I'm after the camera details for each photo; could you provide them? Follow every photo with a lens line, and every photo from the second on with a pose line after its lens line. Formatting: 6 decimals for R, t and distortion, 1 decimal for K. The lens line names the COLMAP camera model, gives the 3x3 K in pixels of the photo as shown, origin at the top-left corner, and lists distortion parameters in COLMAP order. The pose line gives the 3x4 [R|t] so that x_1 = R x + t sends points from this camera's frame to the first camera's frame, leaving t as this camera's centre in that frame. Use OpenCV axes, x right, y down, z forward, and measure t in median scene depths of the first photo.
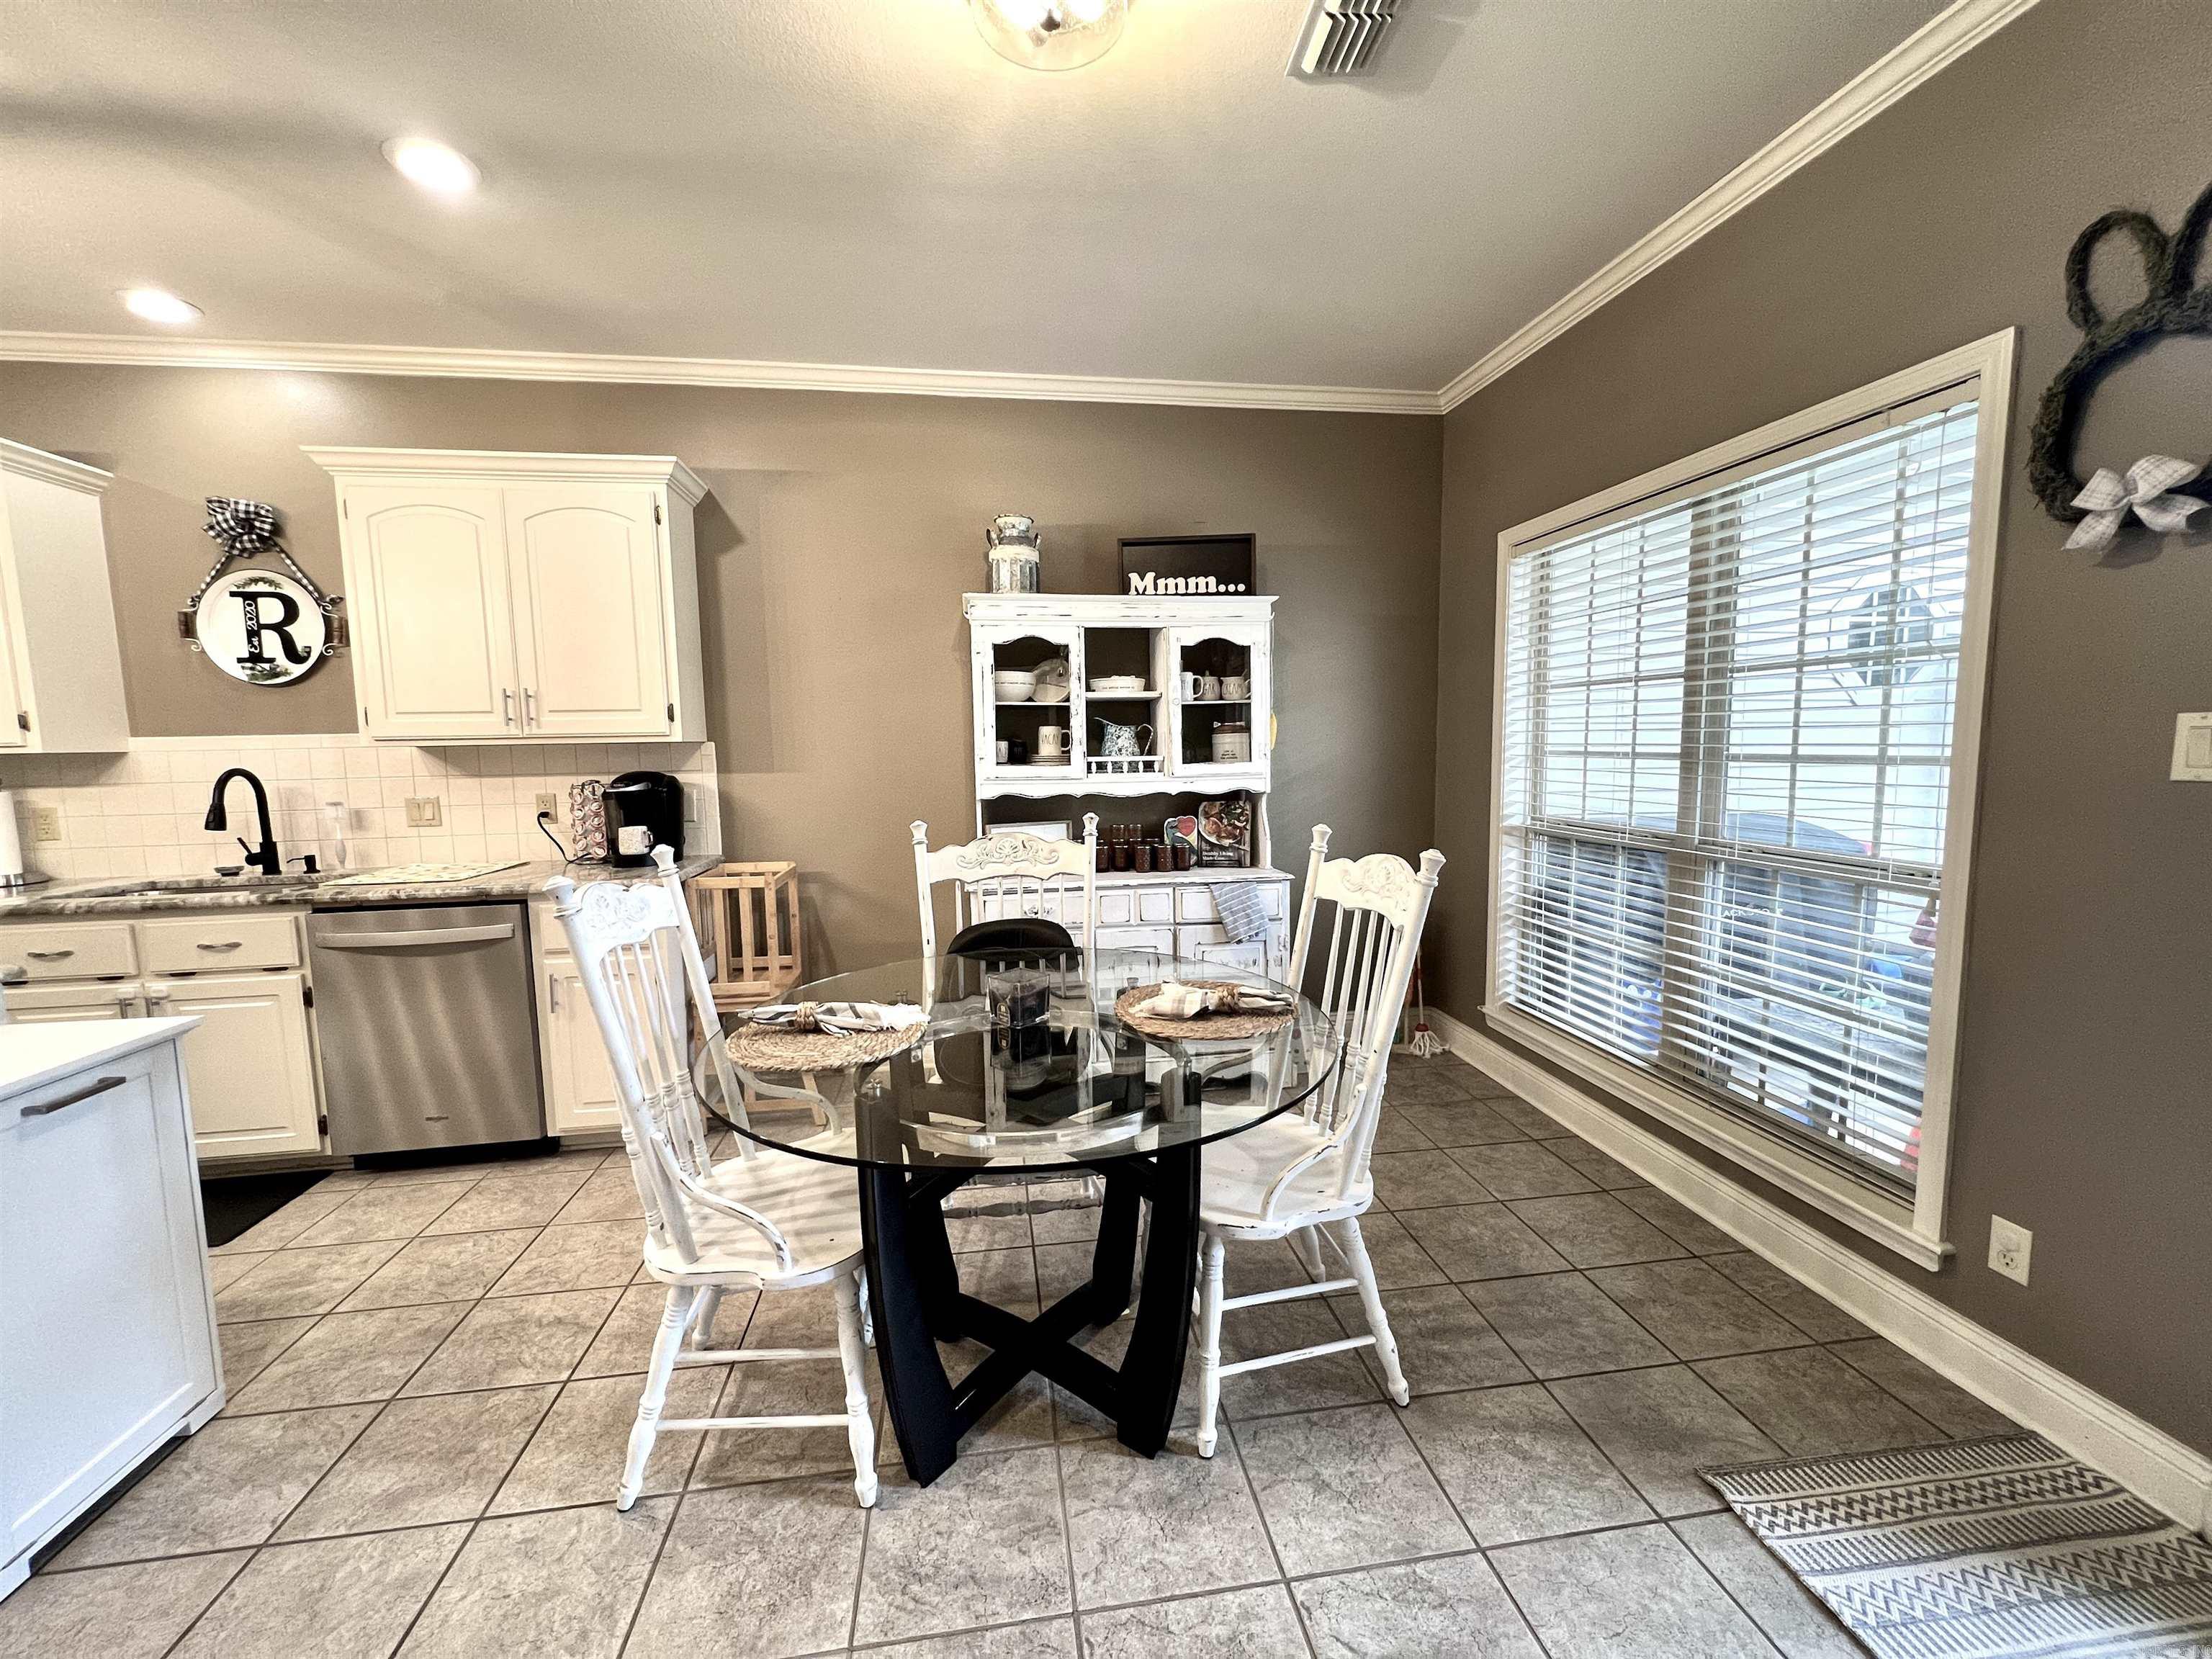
lens RADIAL K [[884.3, 0, 1113.2], [0, 884.3, 832.2], [0, 0, 1]] dist [-0.004256, 0.000921]
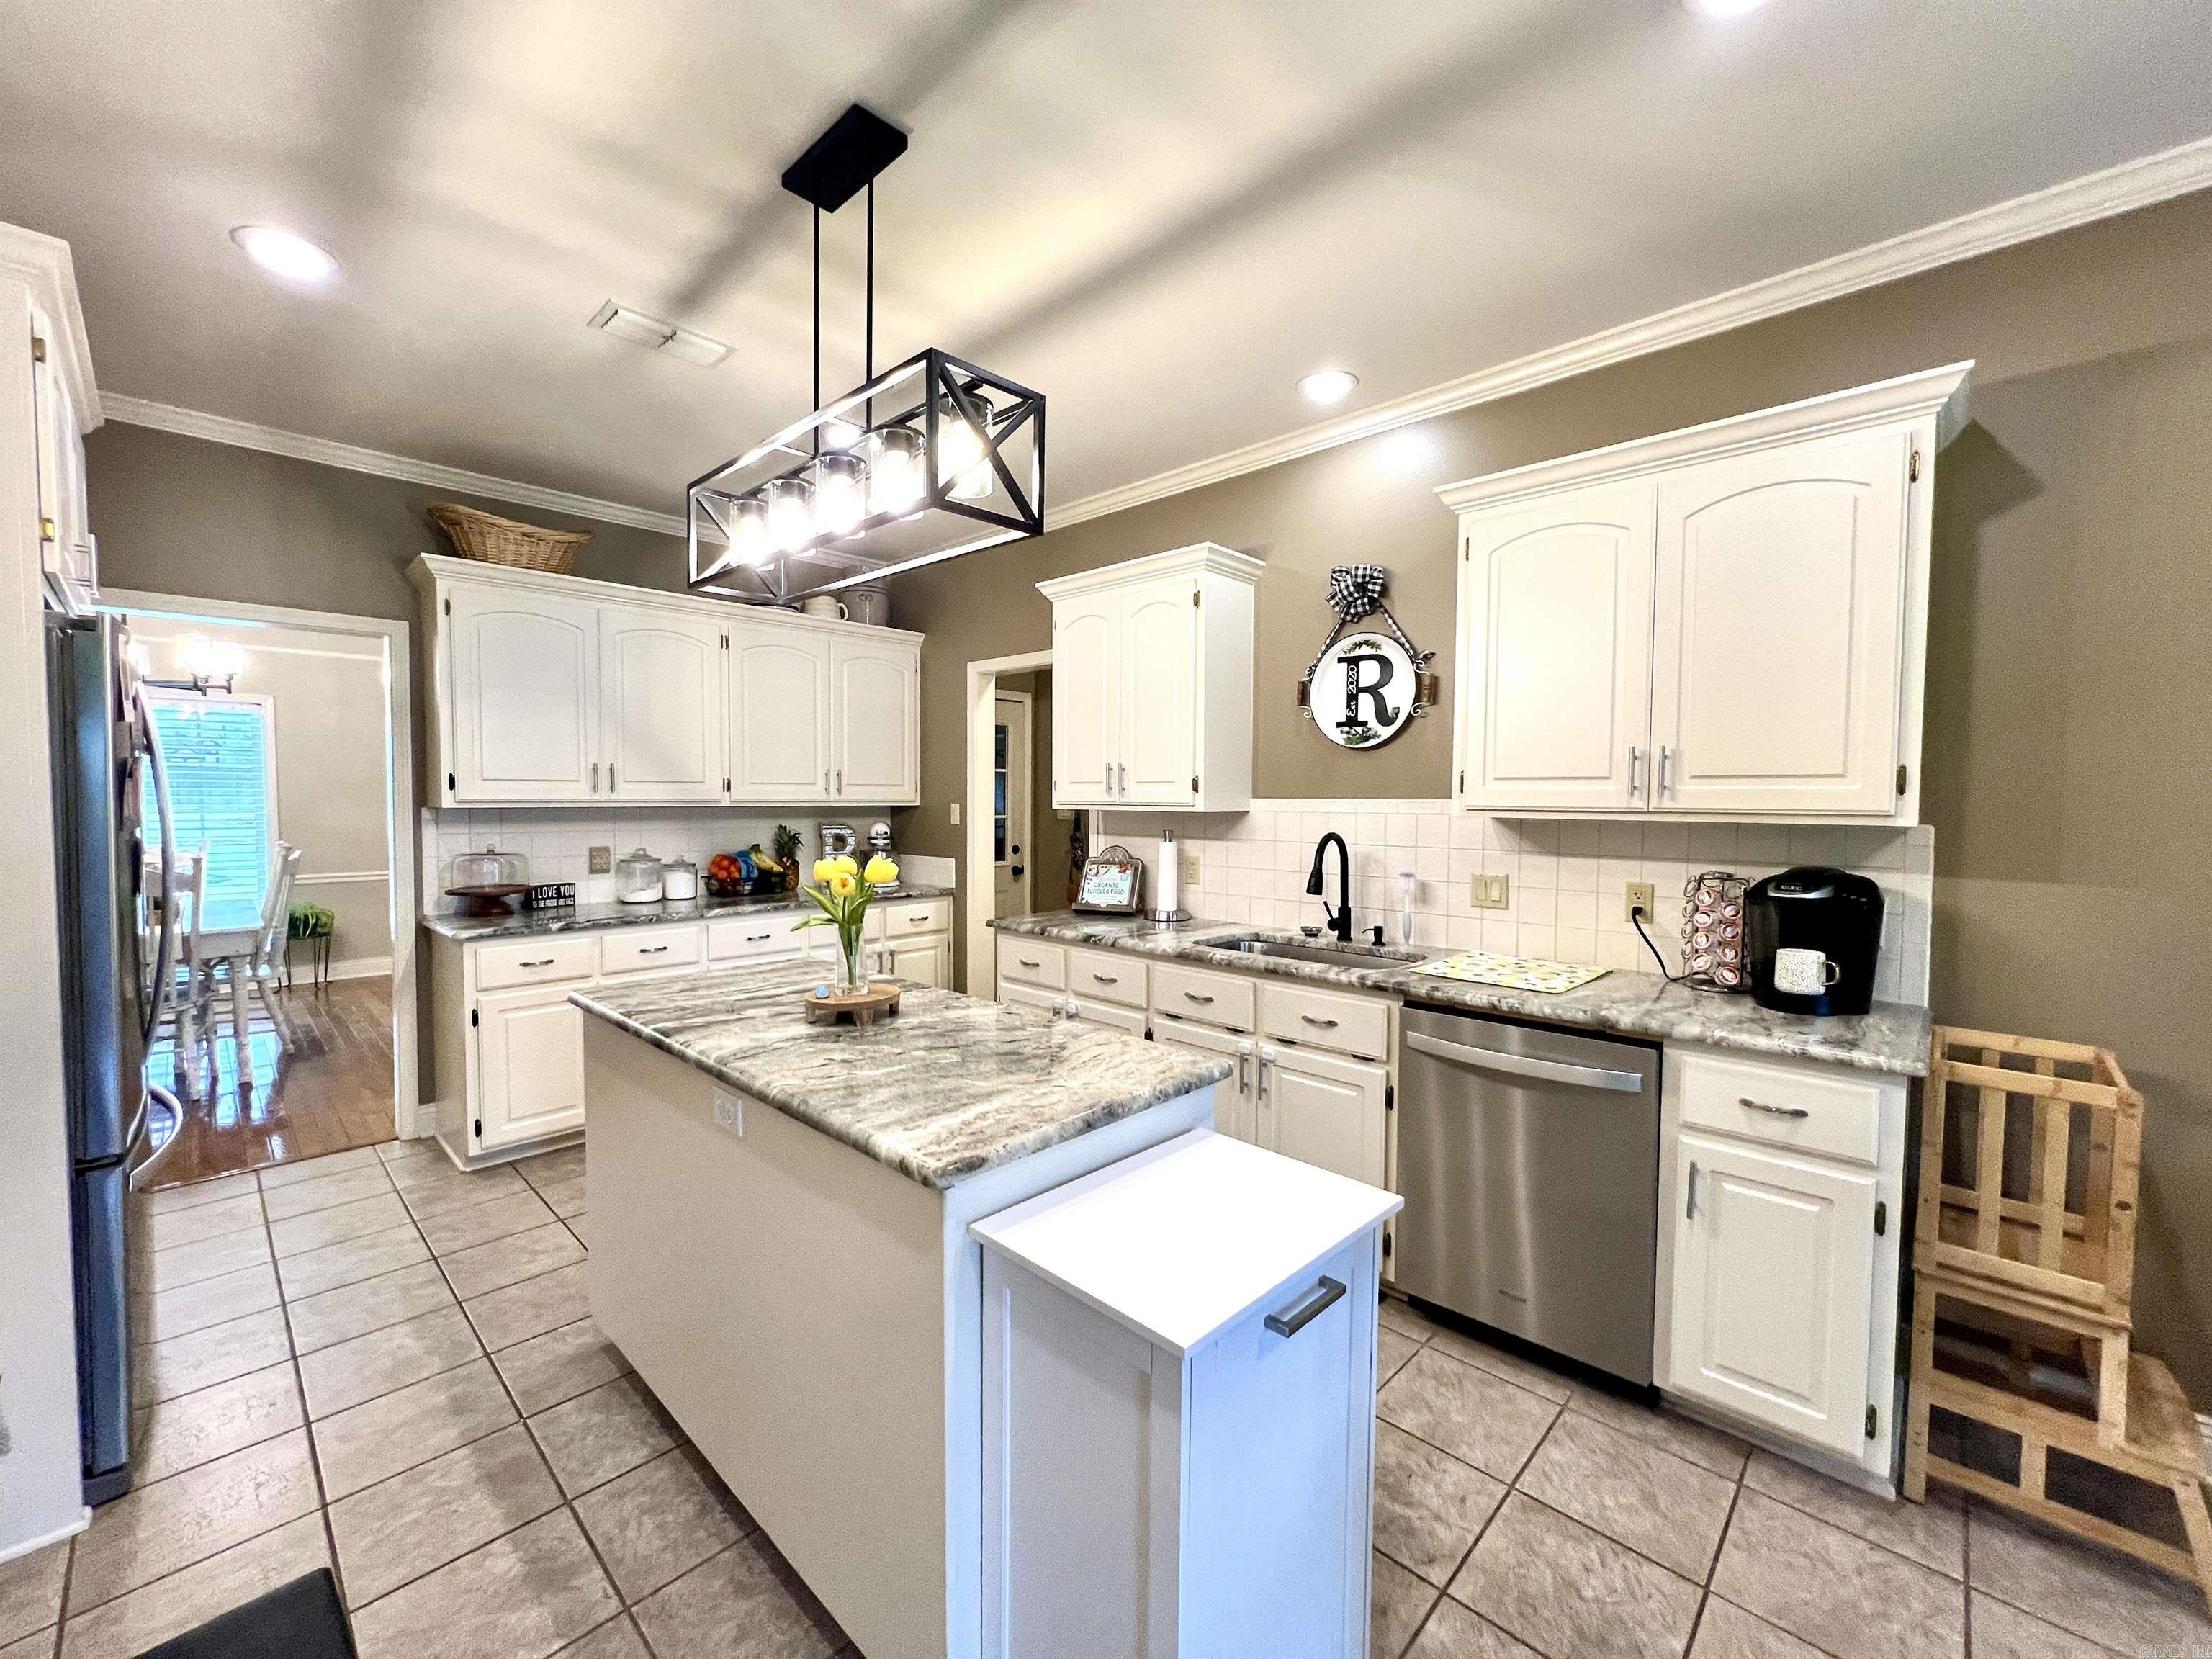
lens RADIAL K [[889.8, 0, 1110.2], [0, 889.8, 831.1], [0, 0, 1]] dist [-0.003506, 0.000757]
pose [[0.612664, 0.052451, -0.788601, -0.346325], [-0.098080, 0.995128, -0.010011, -0.038513], [0.784234, 0.083479, 0.614824, 0.180966]]
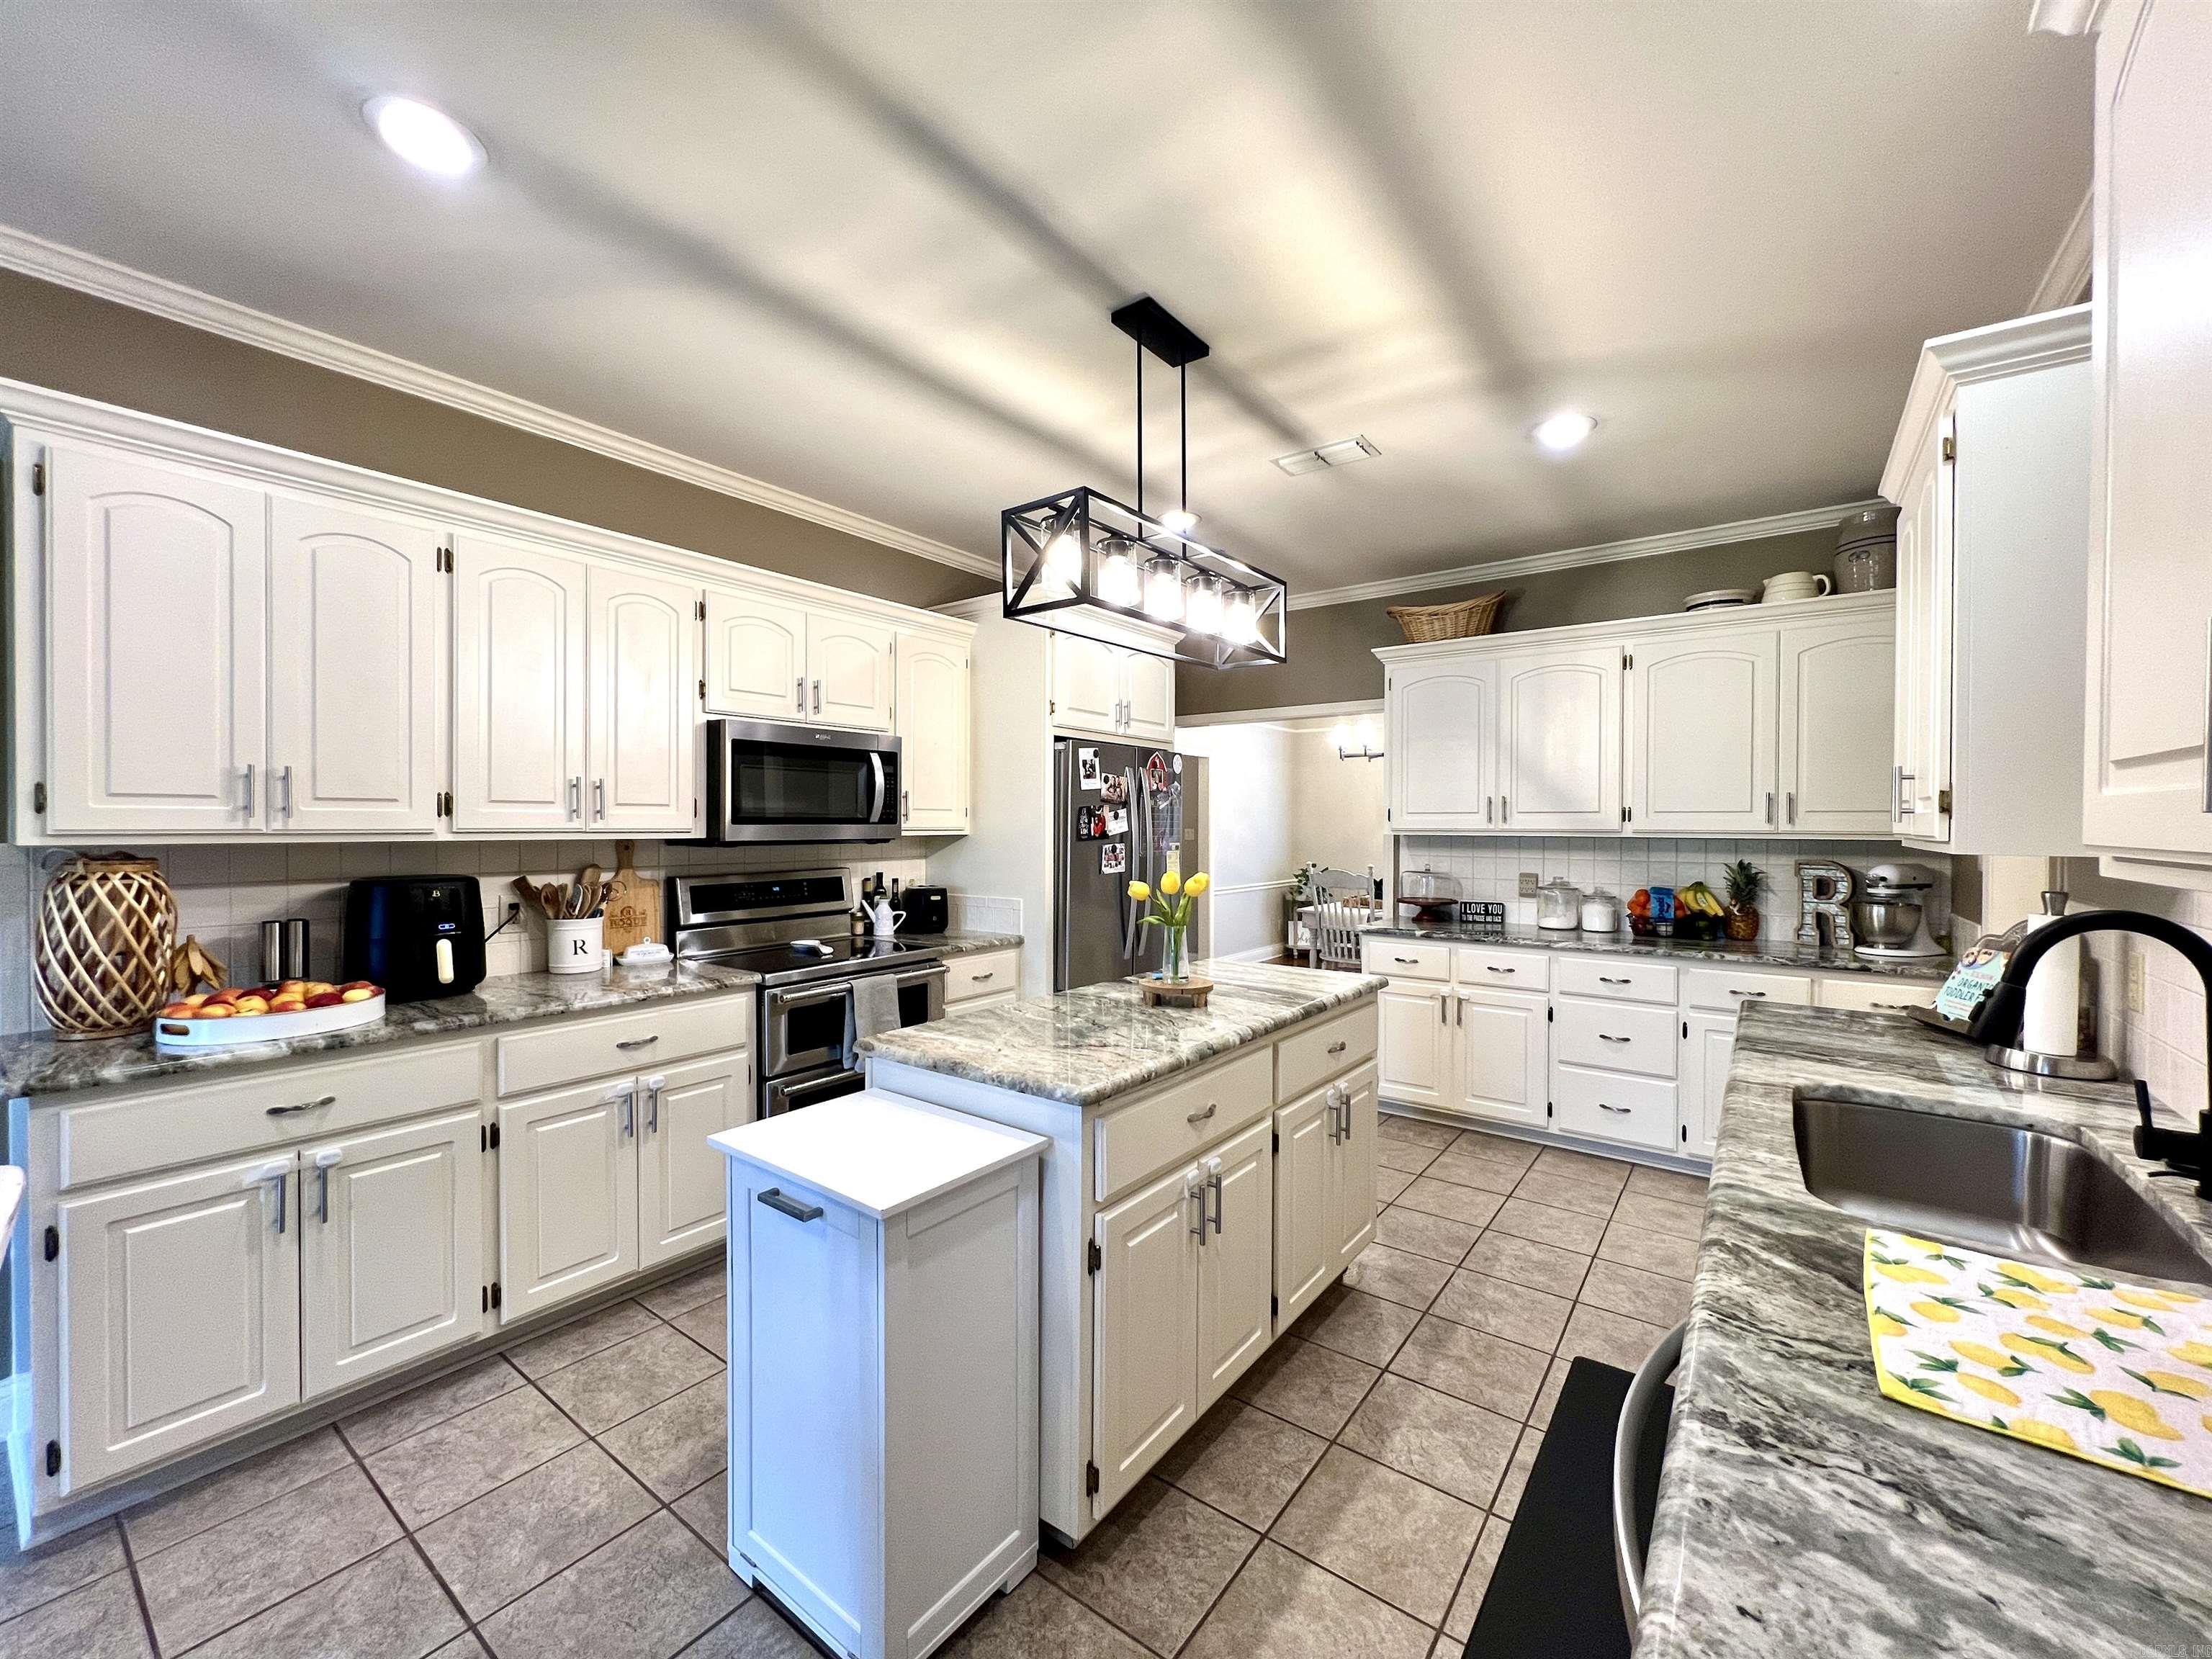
lens RADIAL K [[889.8, 0, 1105.9], [0, 889.8, 828.4], [0, 0, 1]] dist [-0.003506, 0.000757]
pose [[-0.708355, 0.020655, -0.705554, -0.376523], [-0.064422, 0.993508, 0.093762, -0.238590], [0.702910, 0.111870, -0.702426, 2.085949]]
